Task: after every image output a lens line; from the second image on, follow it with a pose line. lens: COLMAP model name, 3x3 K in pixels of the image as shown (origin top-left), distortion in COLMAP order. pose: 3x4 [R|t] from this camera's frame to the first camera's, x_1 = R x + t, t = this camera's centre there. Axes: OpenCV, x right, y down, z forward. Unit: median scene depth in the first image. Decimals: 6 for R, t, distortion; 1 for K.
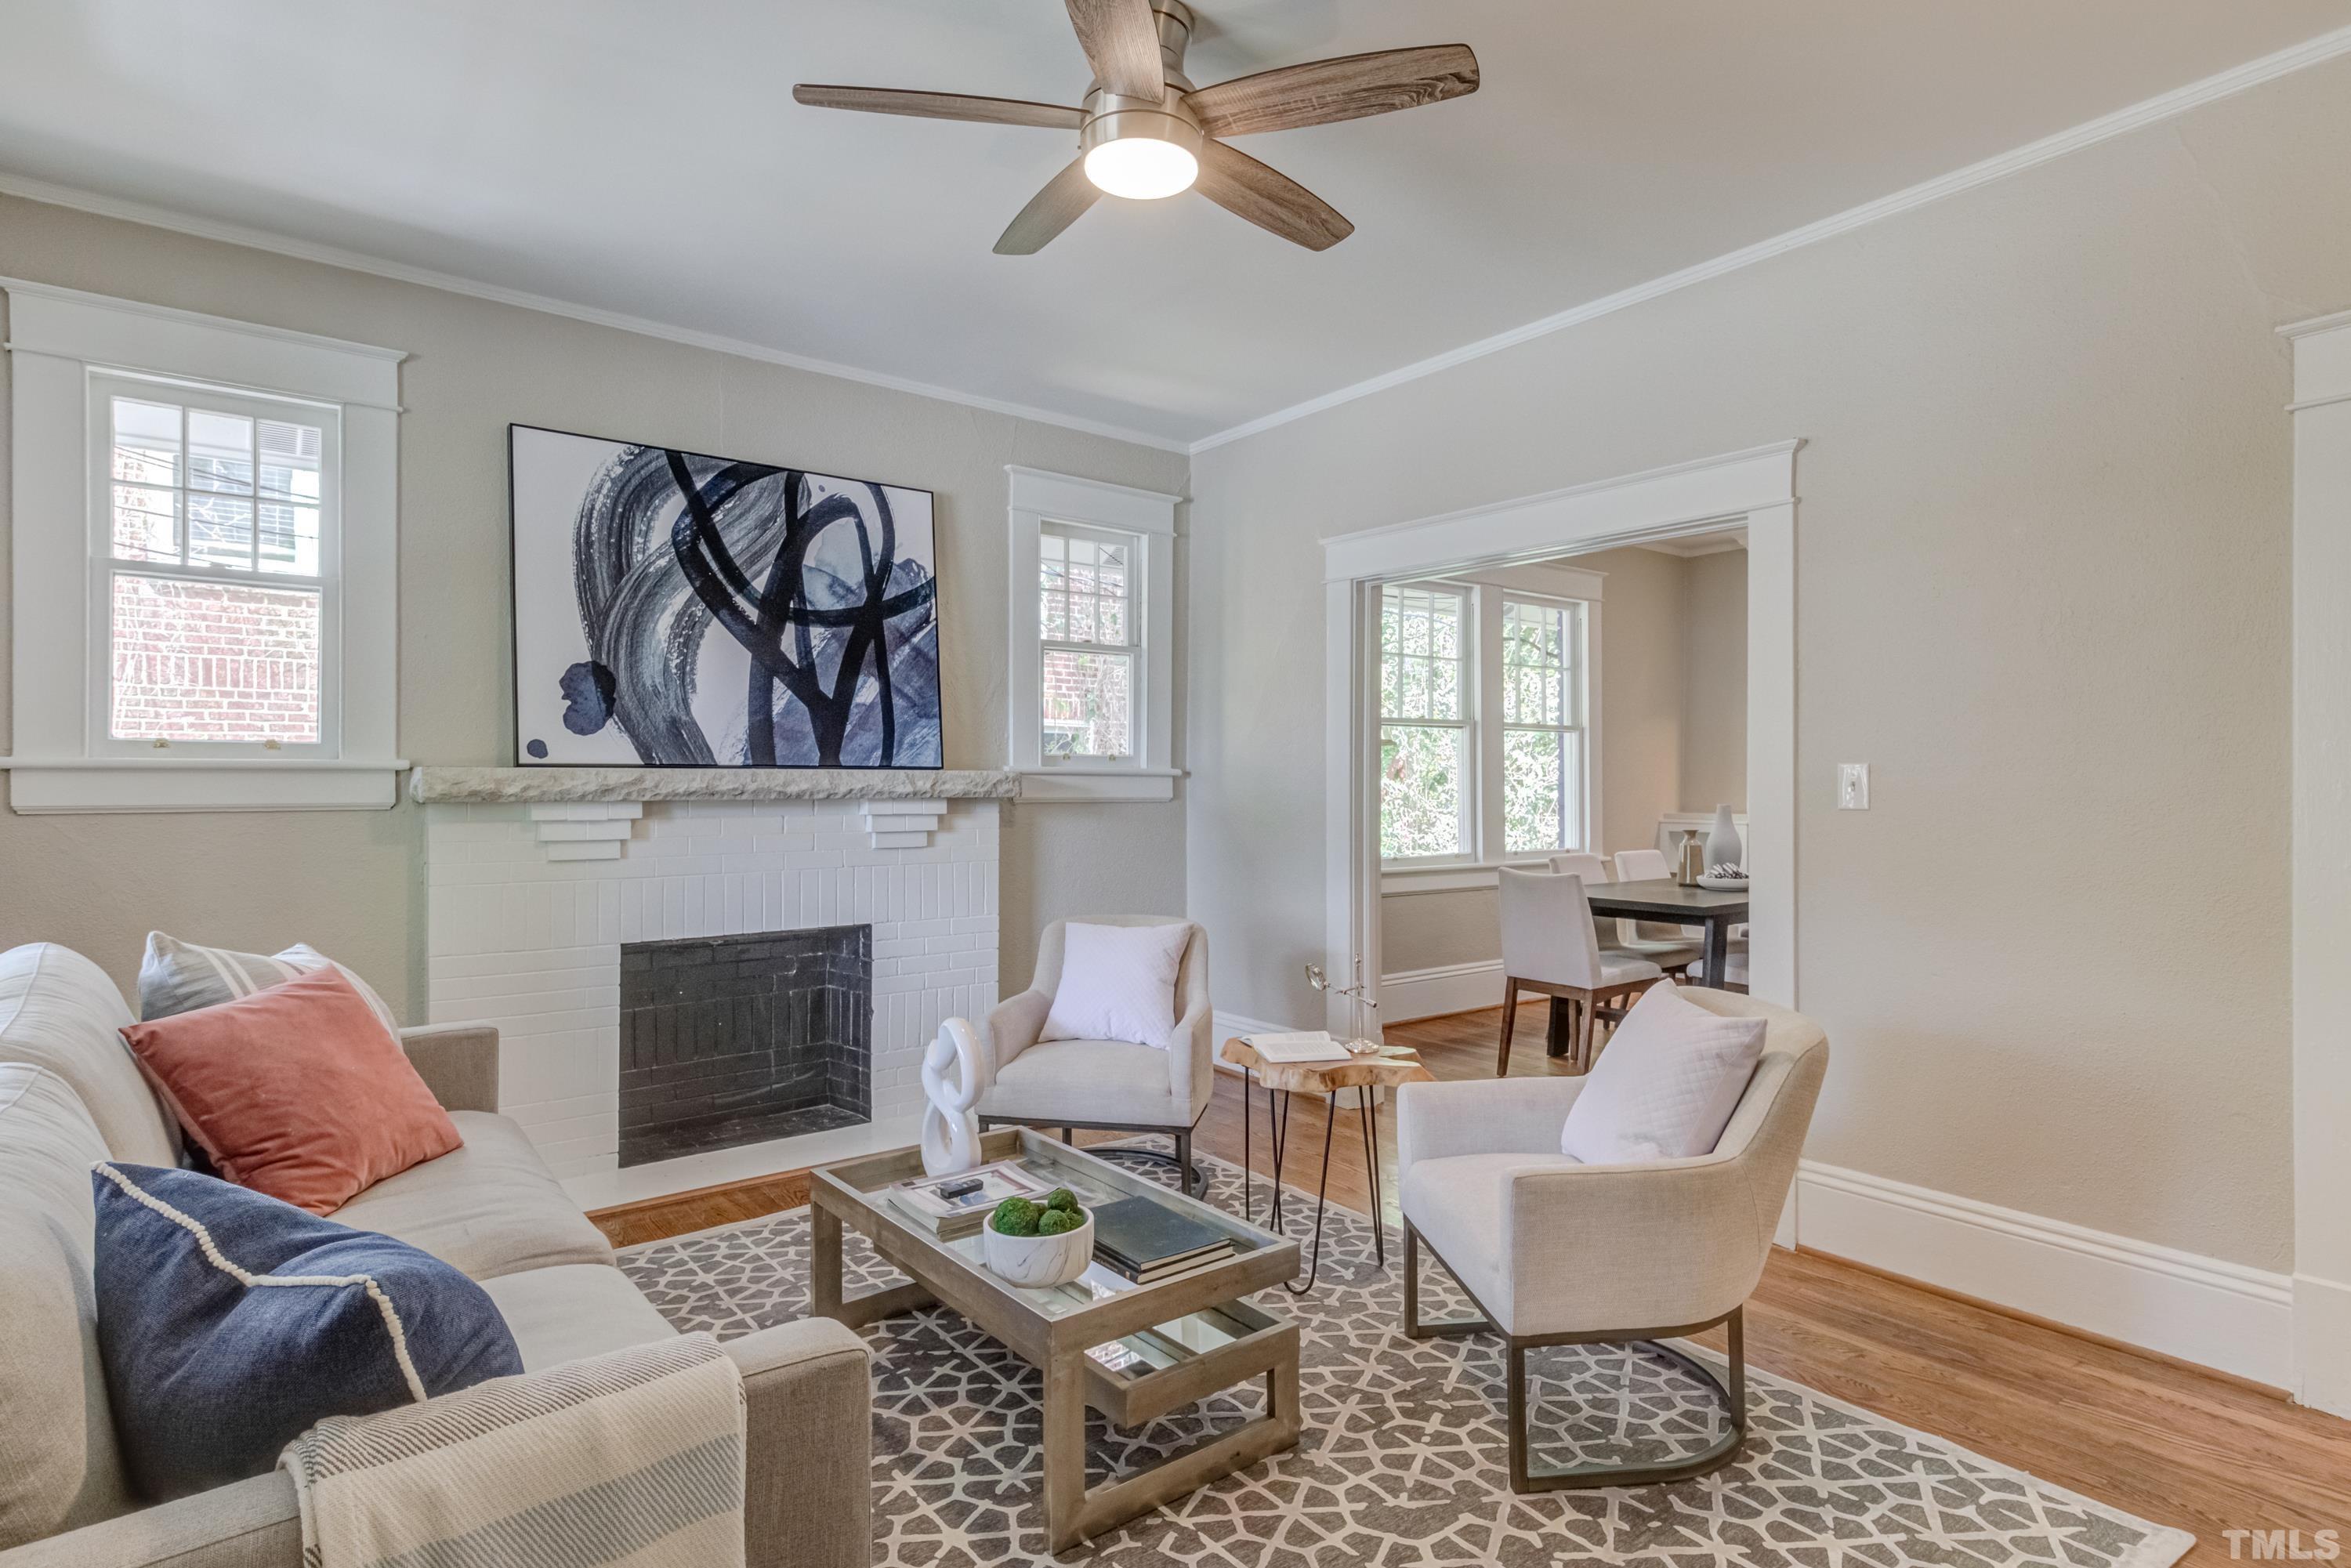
lens RADIAL K [[1175.9, 0, 1231.9], [0, 1175.9, 784.8], [0, 0, 1]] dist [-0.008052, -0.000315]
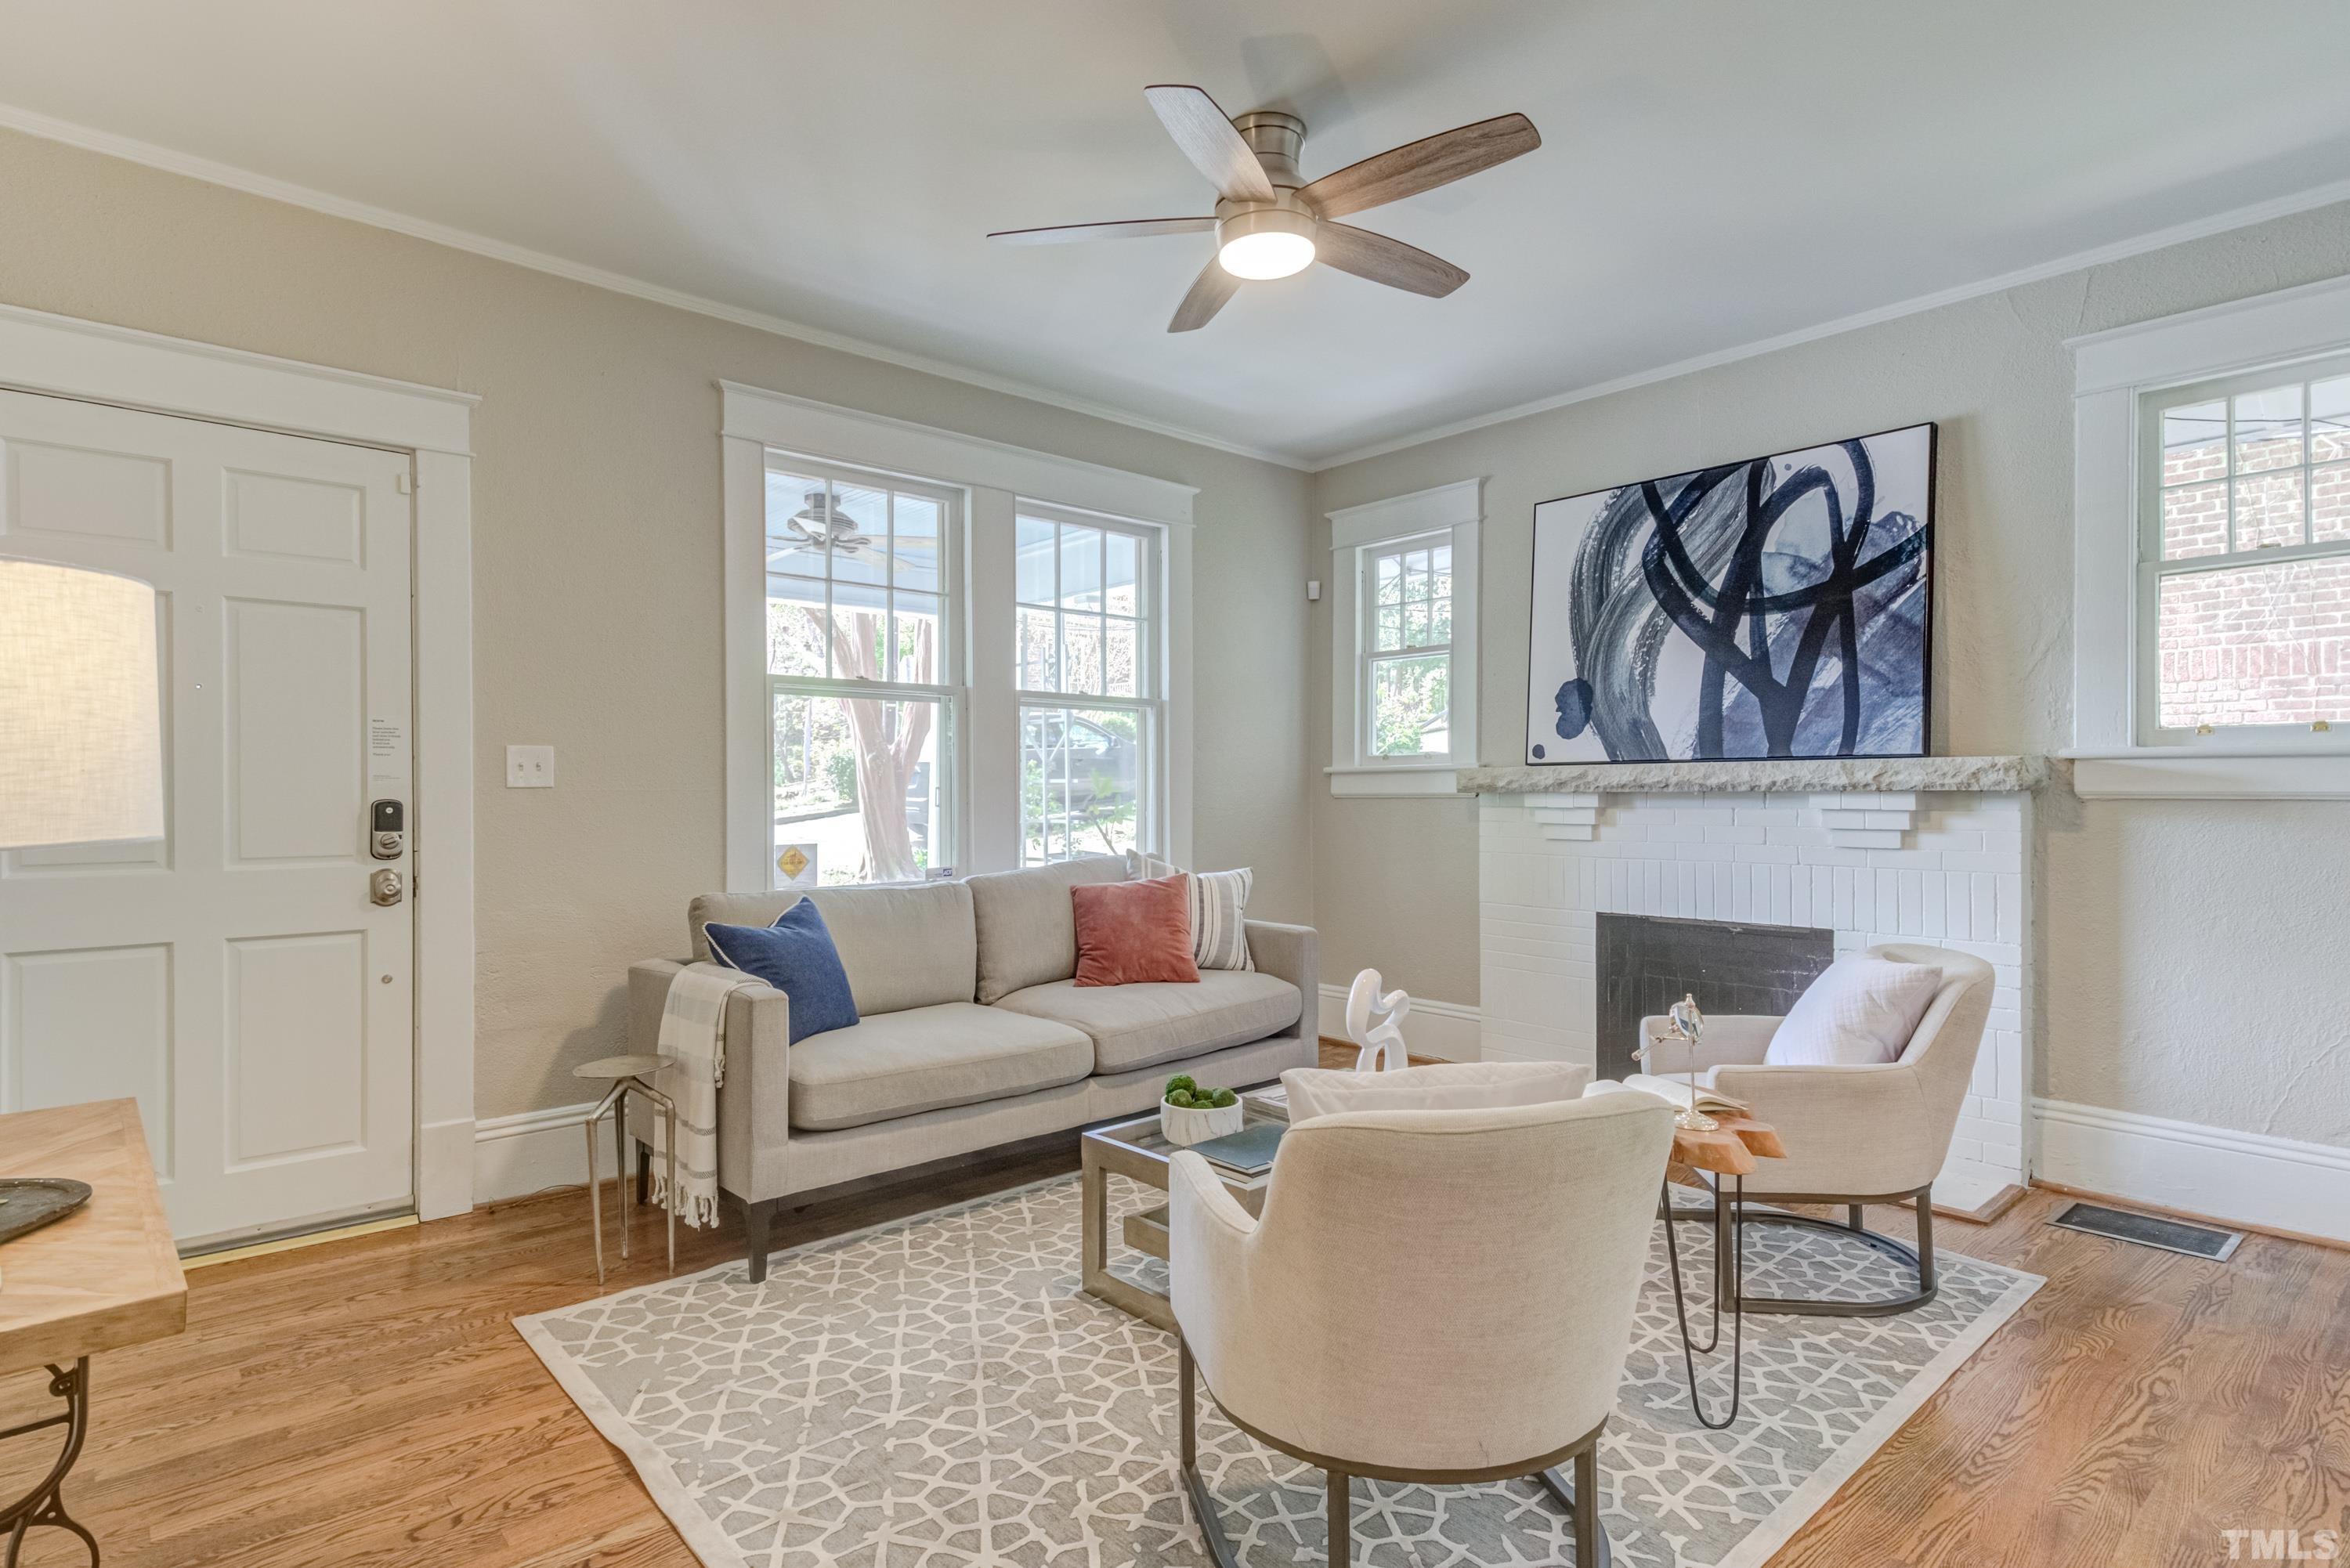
lens RADIAL K [[1228.1, 0, 1175.0], [0, 1228.1, 784.0], [0, 0, 1]] dist [0.003140, -0.000941]
pose [[0.040040, -0.005633, -0.999182, 0.664218], [0.005287, 0.999971, -0.005426, 0.009107], [0.999184, -0.005065, 0.040069, 0.486137]]
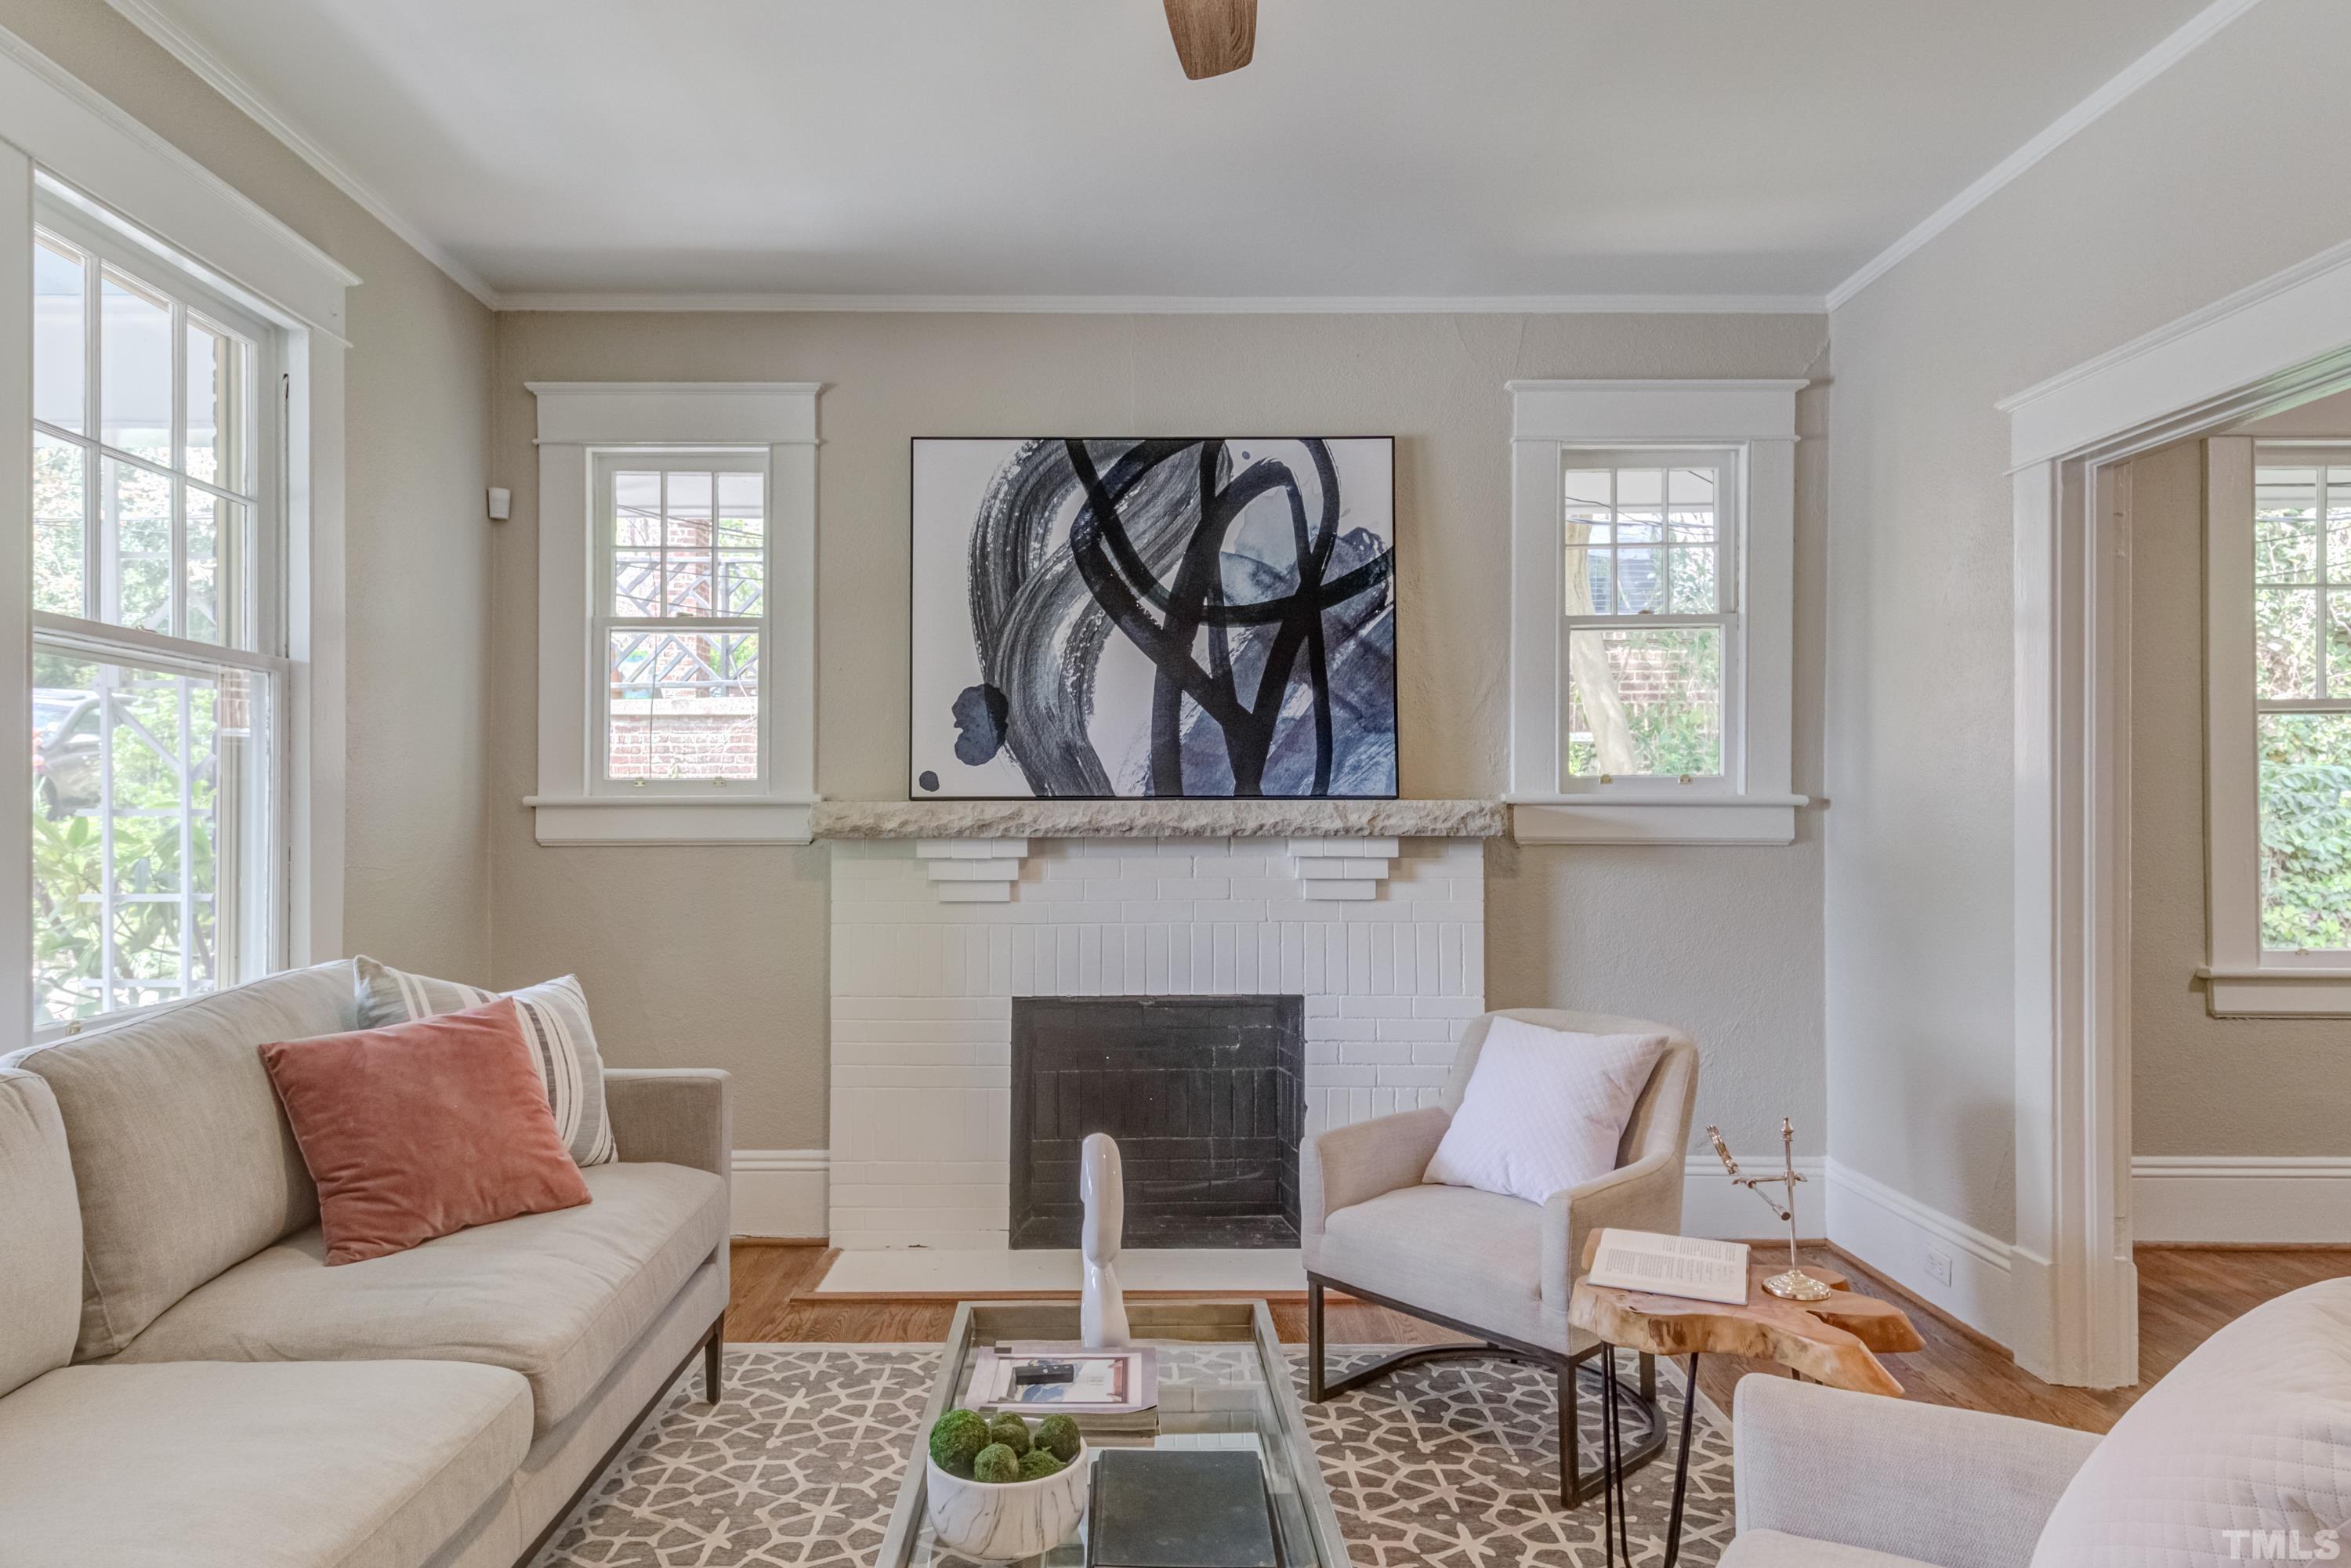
lens RADIAL K [[1390.0, 0, 1169.8], [0, 1390.0, 822.8], [0, 0, 1]] dist [0.027651, -0.002431]
pose [[0.780683, -0.000417, -0.624927, 0.224532], [0.000922, 0.999999, 0.000485, 0.001942], [0.624926, -0.000955, 0.780683, 0.225294]]
